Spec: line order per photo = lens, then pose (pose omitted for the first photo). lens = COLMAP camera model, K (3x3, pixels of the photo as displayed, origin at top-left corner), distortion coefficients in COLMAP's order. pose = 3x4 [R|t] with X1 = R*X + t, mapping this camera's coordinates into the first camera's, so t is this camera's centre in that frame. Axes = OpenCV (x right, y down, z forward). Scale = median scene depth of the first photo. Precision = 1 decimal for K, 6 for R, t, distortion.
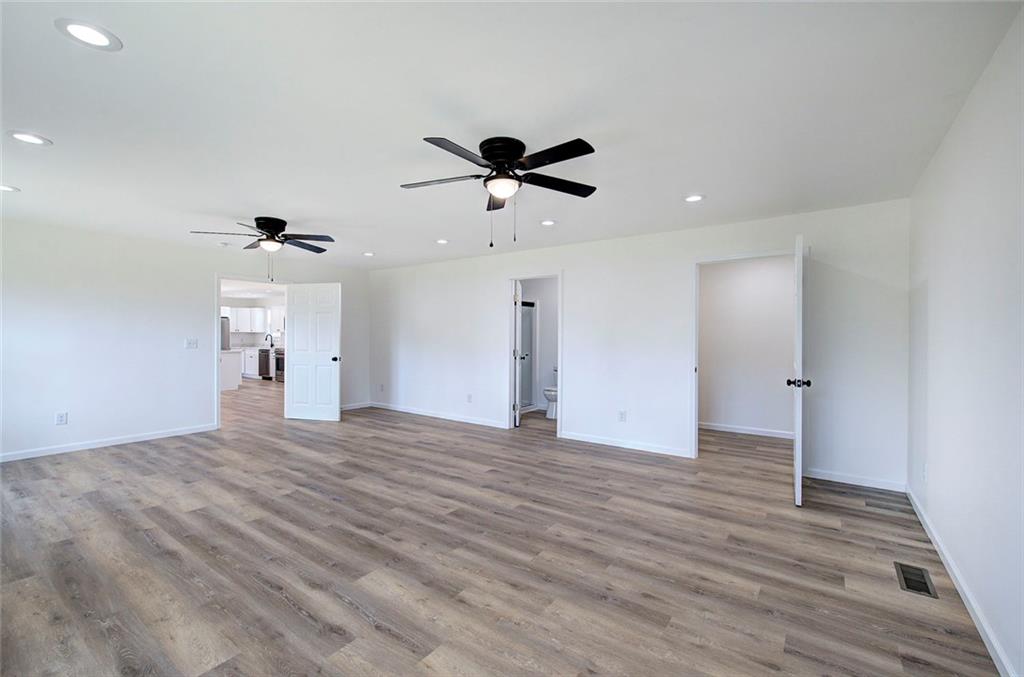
lens RADIAL K [[435.6, 0, 517.4], [0, 435.6, 337.2], [0, 0, 1]] dist [-0.005855, 0.001506]
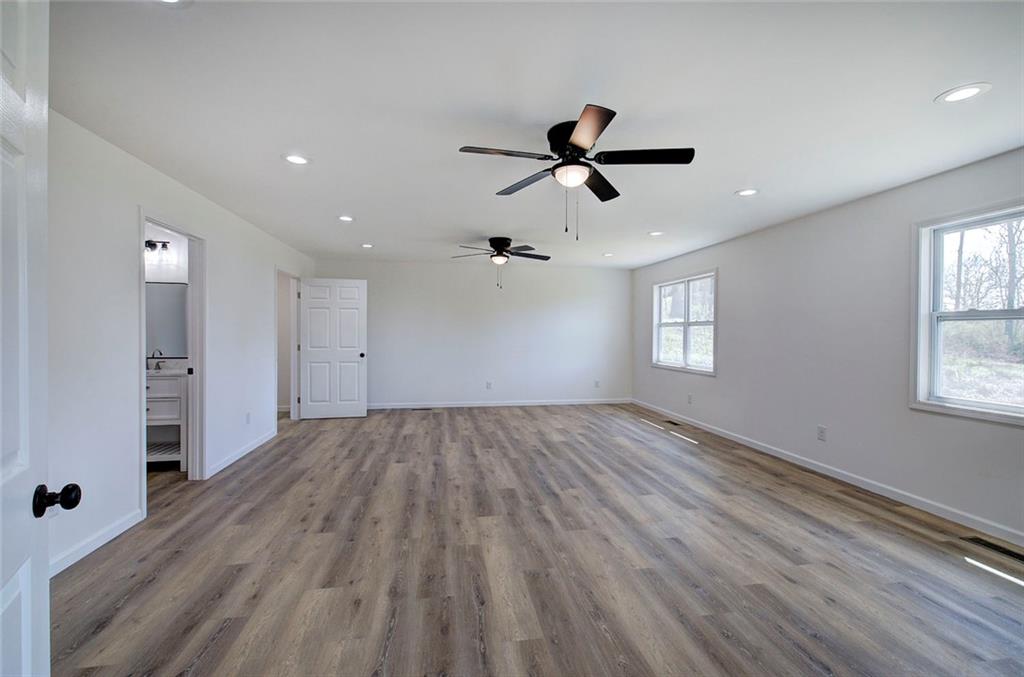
lens RADIAL K [[435.6, 0, 515.0], [0, 435.6, 334.7], [0, 0, 1]] dist [-0.005855, 0.001506]
pose [[-0.716436, -0.012223, 0.697546, -1.119517], [-0.009585, 0.999925, 0.007676, -0.007037], [-0.697587, -0.001187, -0.716499, 1.789979]]
